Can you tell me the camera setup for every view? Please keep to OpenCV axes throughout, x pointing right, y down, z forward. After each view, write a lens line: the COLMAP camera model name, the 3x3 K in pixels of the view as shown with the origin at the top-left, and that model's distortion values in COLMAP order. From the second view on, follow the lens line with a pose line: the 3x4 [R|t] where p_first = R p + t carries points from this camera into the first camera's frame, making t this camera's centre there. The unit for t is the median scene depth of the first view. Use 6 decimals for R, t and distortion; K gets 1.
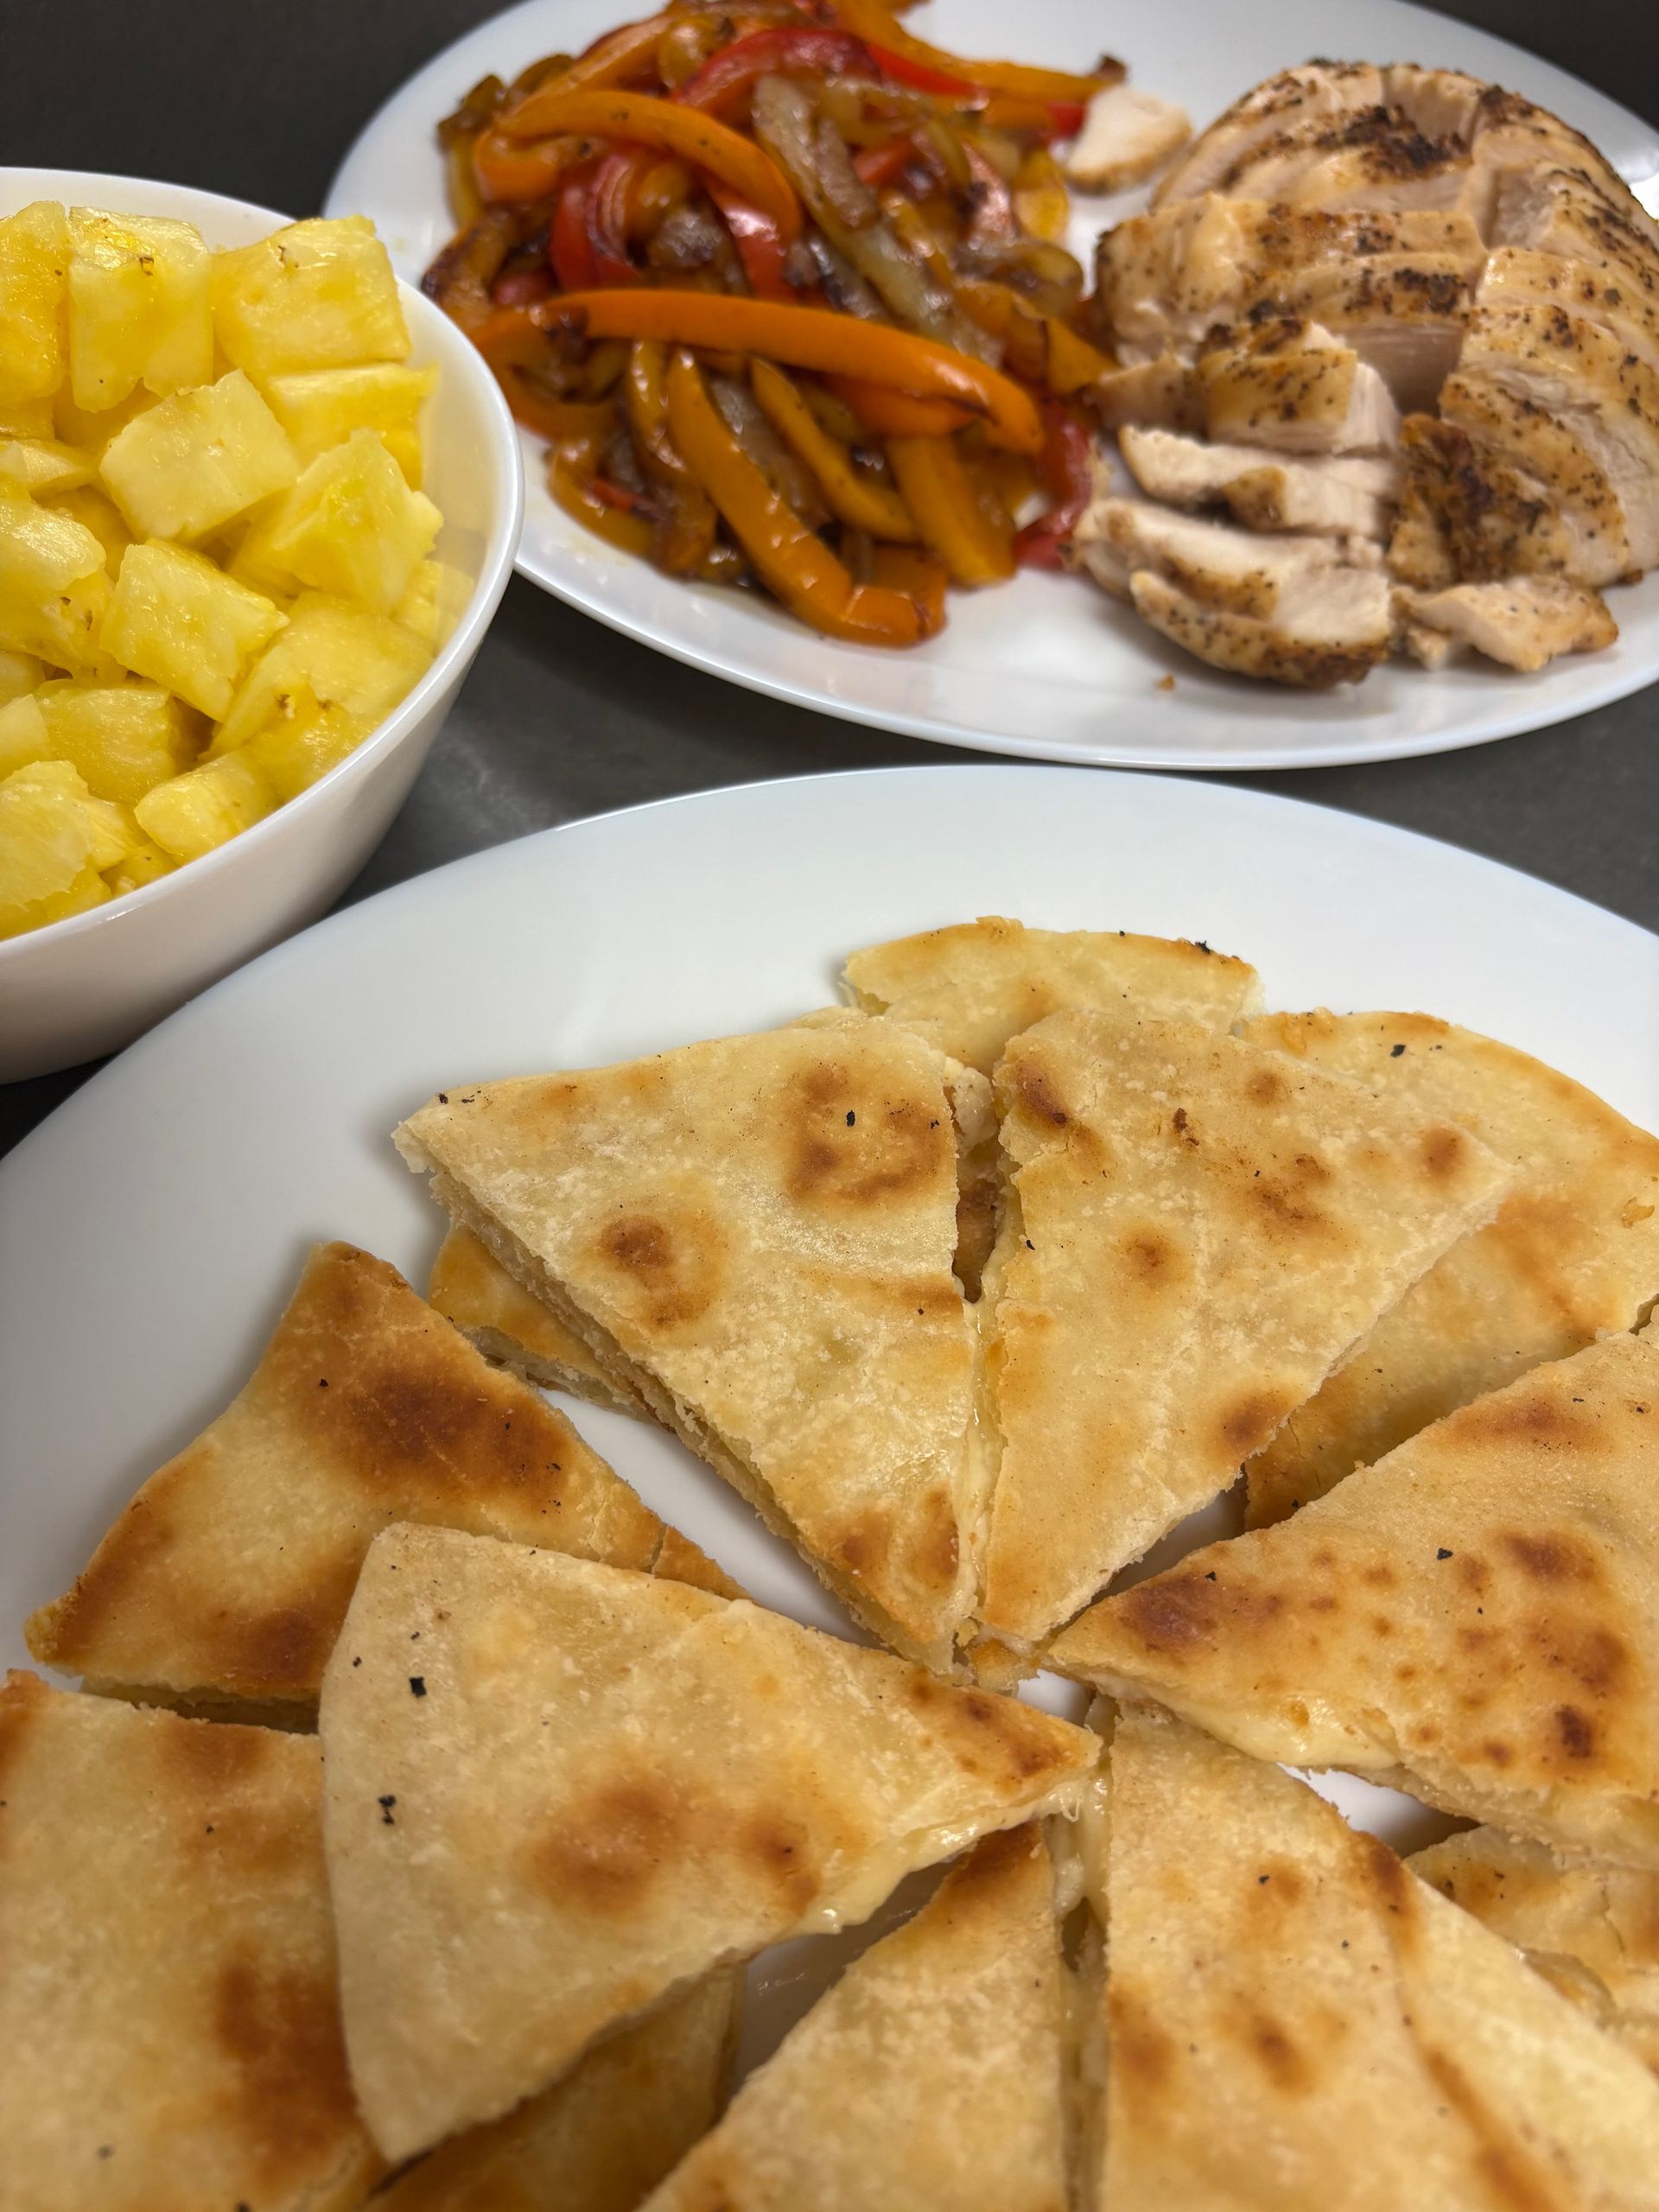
lens RADIAL K [[1797.5, 0, 829.5], [0, 1797.5, 1106.0], [0, 0, 1]] dist [-0.018255, -0.003853]
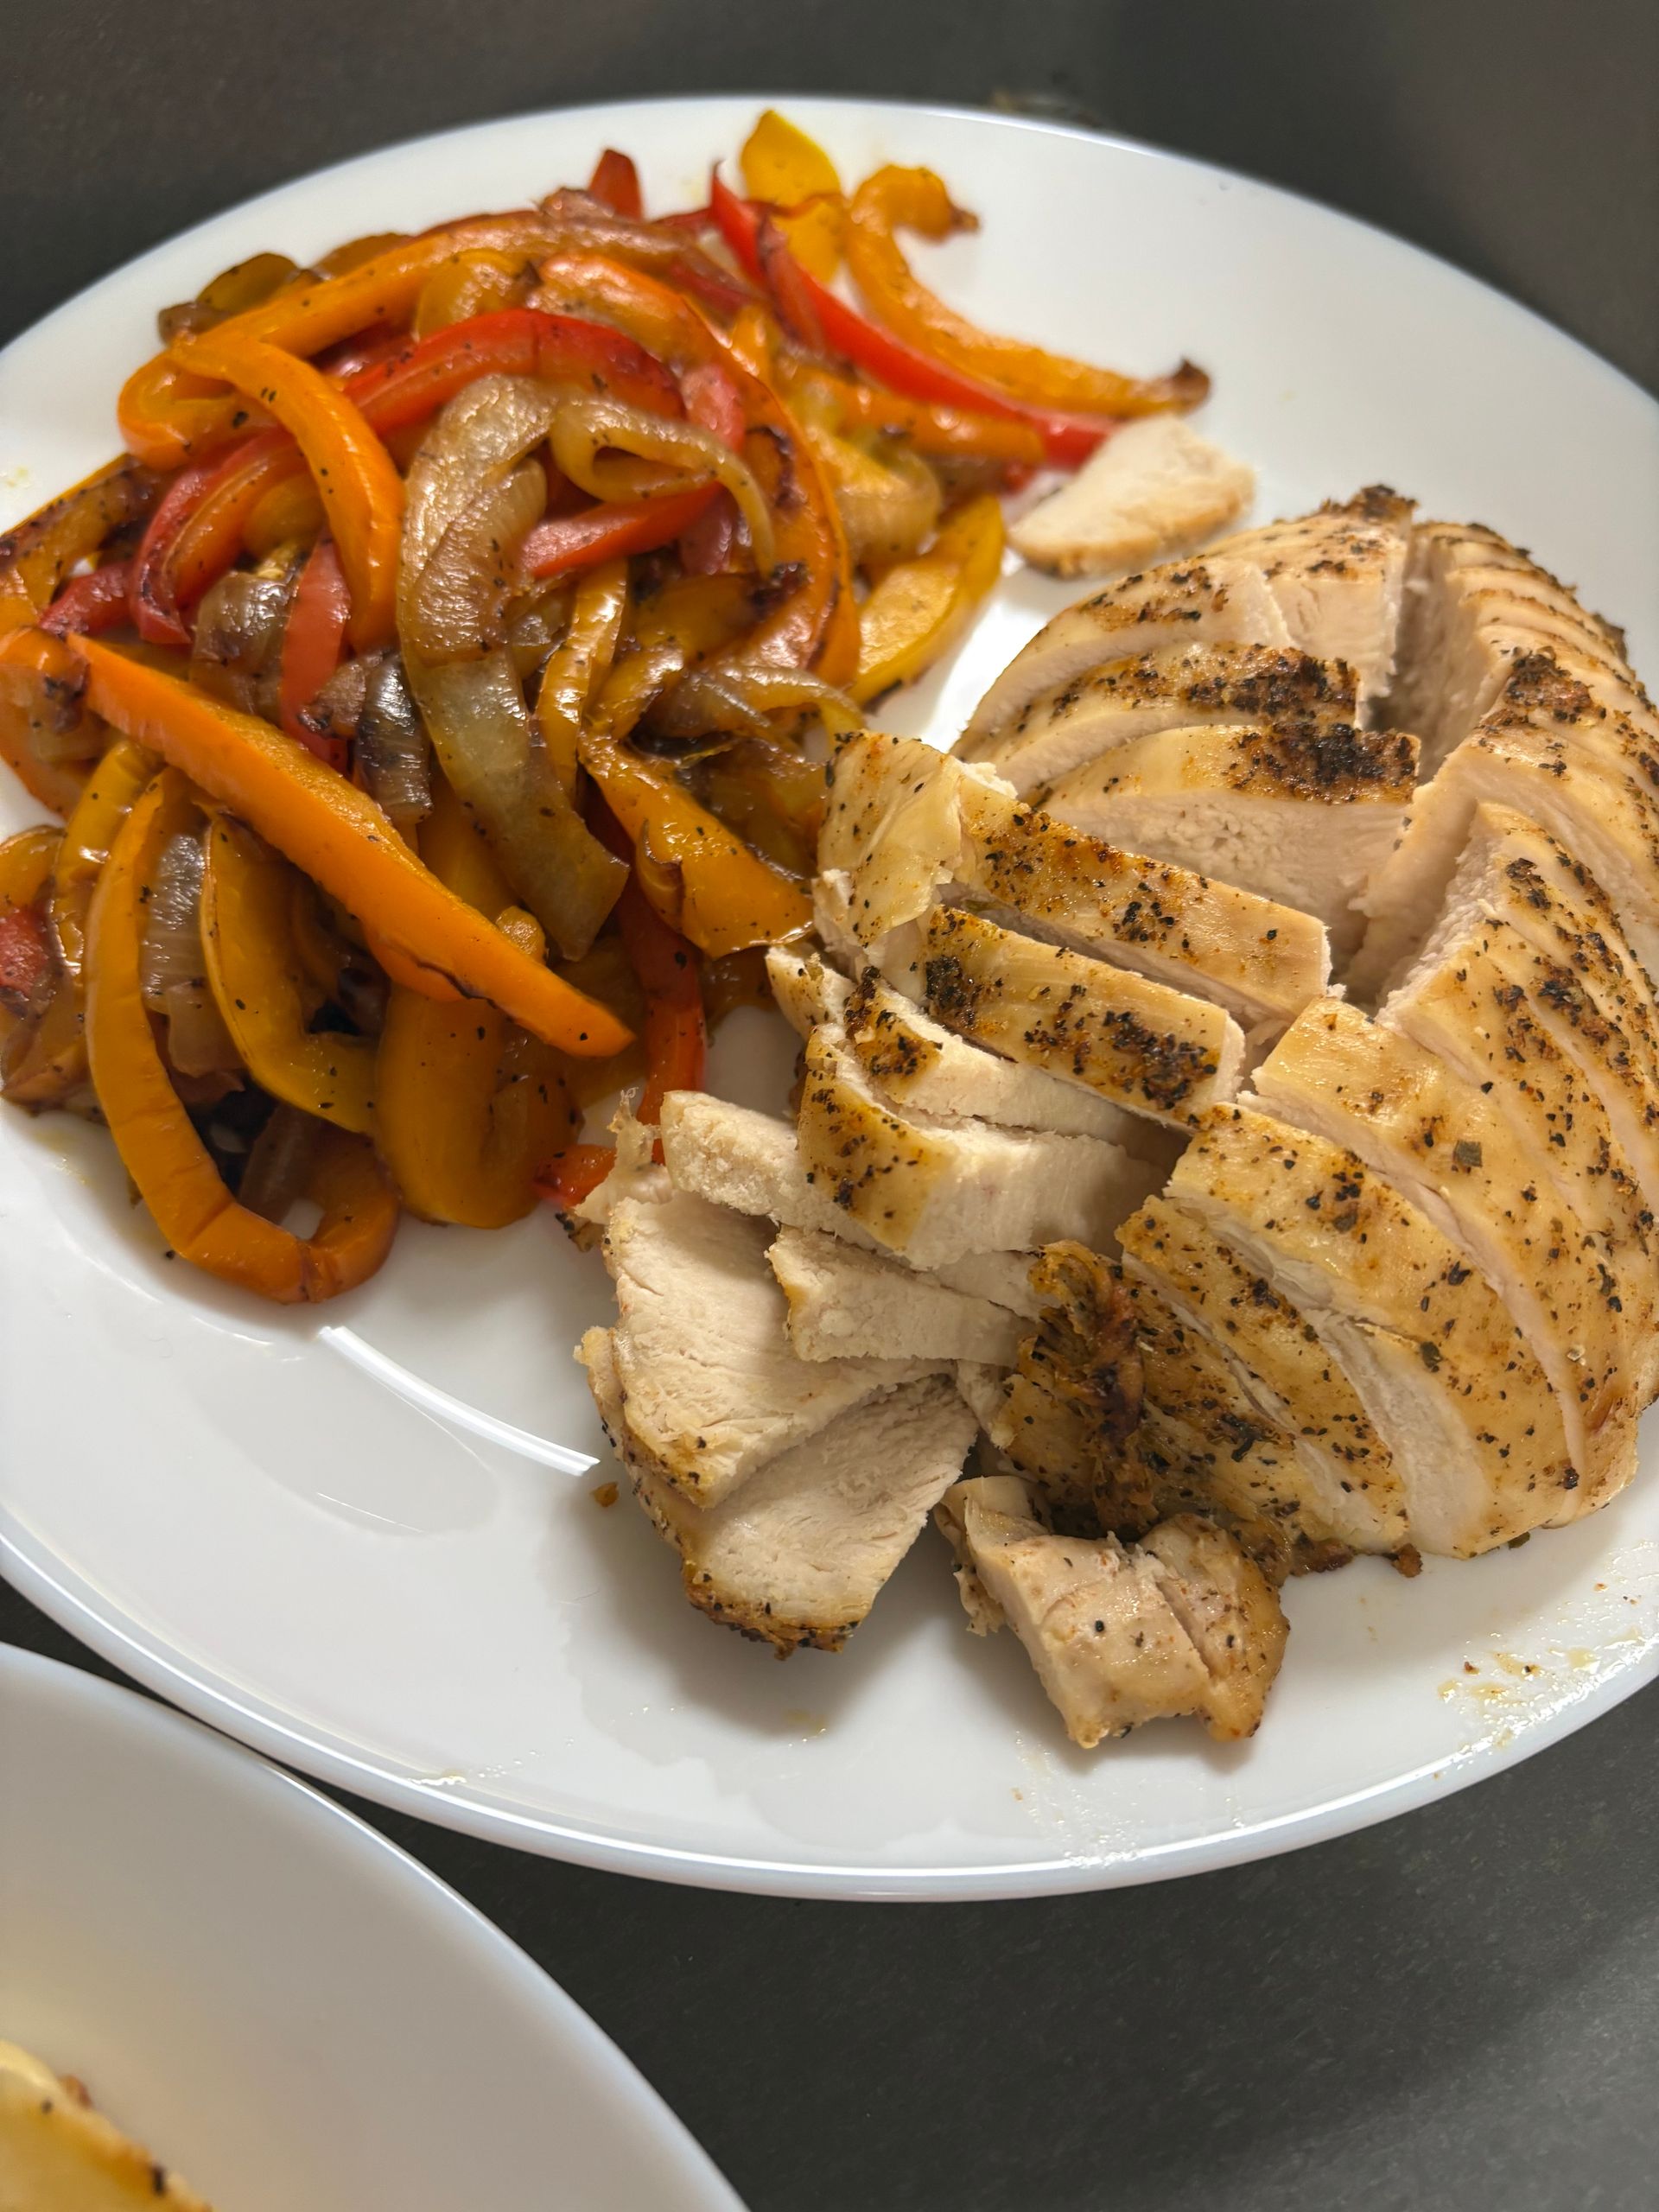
lens RADIAL K [[1797.5, 0, 829.5], [0, 1797.5, 1106.0], [0, 0, 1]] dist [-0.018255, -0.003853]
pose [[0.931595, 0.305663, -0.196726, 0.353662], [-0.294652, 0.951929, 0.083734, -0.454557], [0.212863, -0.020041, 0.976876, 0.384236]]
